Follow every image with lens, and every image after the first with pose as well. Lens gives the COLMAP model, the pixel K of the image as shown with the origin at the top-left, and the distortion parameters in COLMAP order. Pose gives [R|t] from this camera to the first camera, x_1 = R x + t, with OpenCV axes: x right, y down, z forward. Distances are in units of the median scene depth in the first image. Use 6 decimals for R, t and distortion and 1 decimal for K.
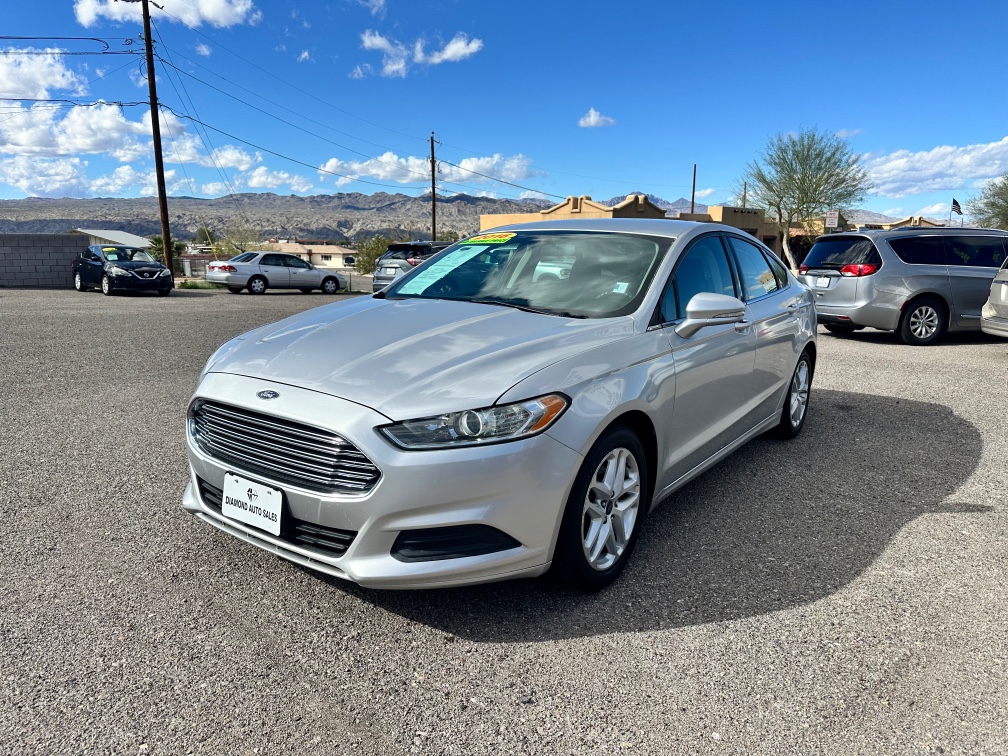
lens RADIAL K [[716.3, 0, 504.7], [0, 716.3, 379.9], [0, 0, 1]] dist [0.029560, -0.041708]
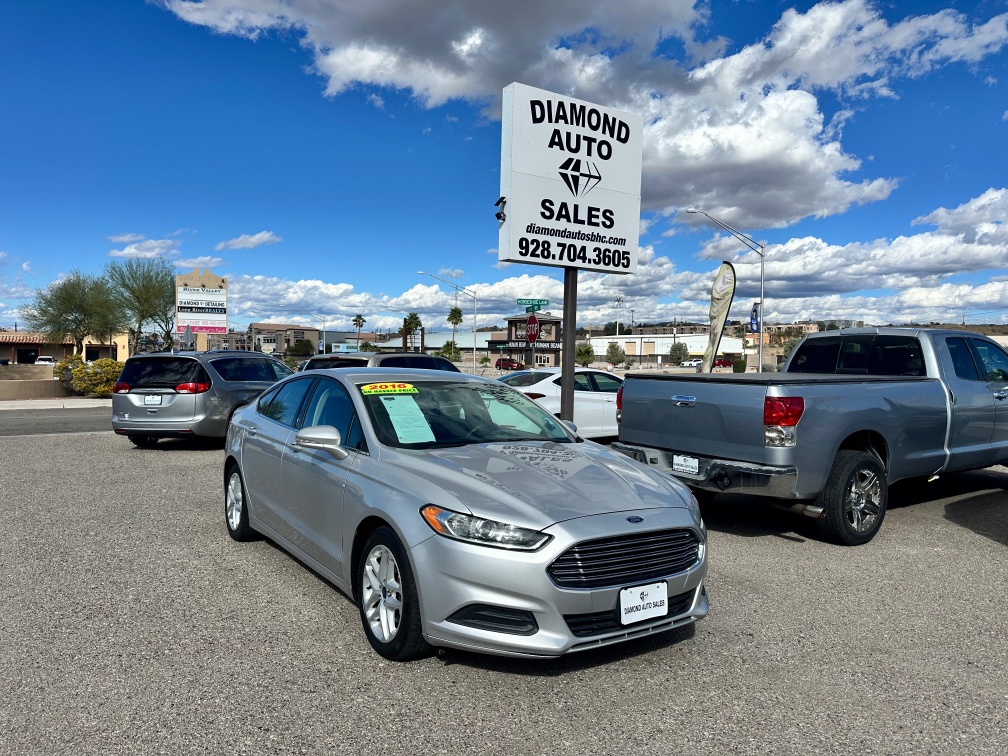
lens RADIAL K [[716.3, 0, 500.8], [0, 716.3, 378.6], [0, 0, 1]] dist [0.029560, -0.041708]
pose [[0.362960, -0.028180, 0.931379, -0.367718], [0.160468, 0.986500, -0.032687, -0.052276], [-0.917884, 0.161320, 0.362582, 0.151034]]
